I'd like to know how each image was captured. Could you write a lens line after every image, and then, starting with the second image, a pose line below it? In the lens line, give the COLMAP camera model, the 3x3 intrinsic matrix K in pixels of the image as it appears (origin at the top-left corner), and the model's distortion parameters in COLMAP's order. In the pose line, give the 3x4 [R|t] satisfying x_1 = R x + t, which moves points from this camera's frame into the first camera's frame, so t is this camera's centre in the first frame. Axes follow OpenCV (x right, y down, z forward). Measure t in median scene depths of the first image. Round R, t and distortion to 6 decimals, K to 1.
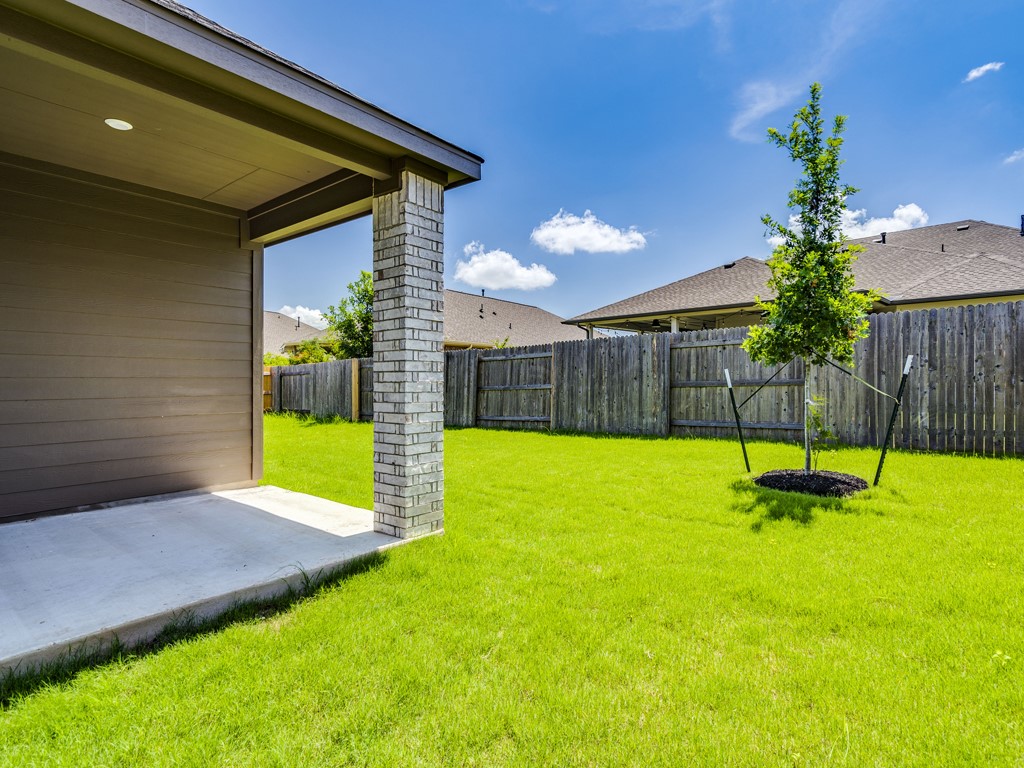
lens RADIAL K [[531.7, 0, 509.5], [0, 531.7, 380.3], [0, 0, 1]] dist [0.000078, 0.000663]
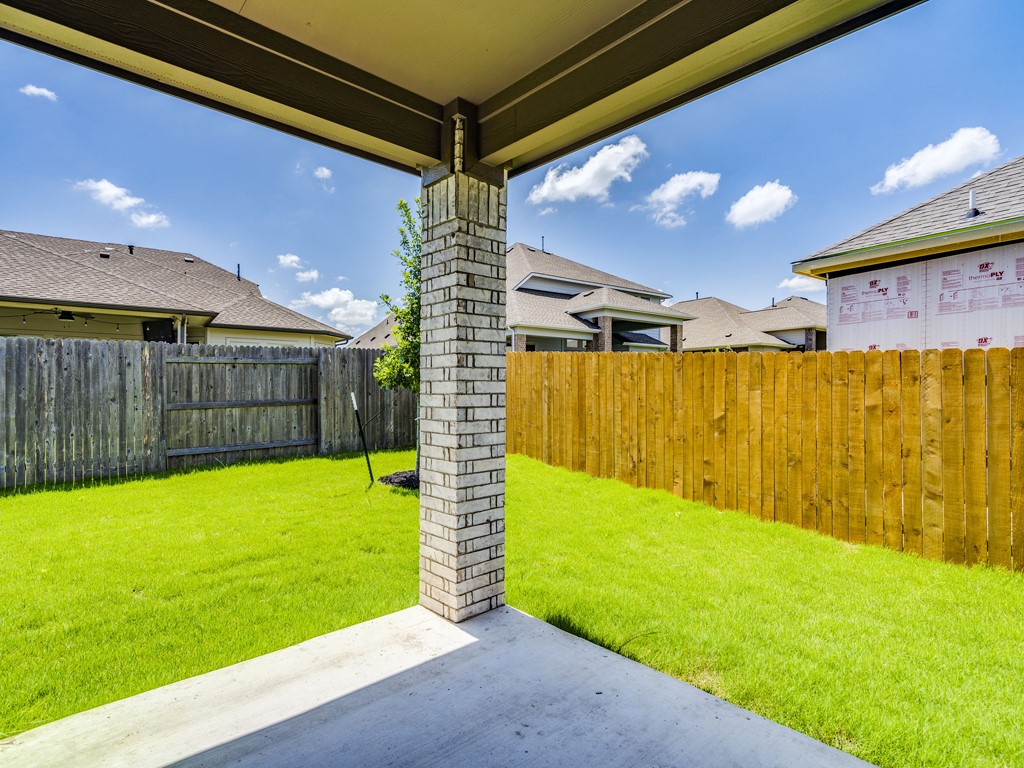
lens RADIAL K [[531.6, 0, 513.9], [0, 531.6, 392.7], [0, 0, 1]] dist [-0.002254, -0.000048]
pose [[0.135605, -0.002597, 0.990760, -0.476881], [-0.001925, 0.999994, 0.002885, -0.018997], [-0.990761, -0.002298, 0.135599, 0.402309]]
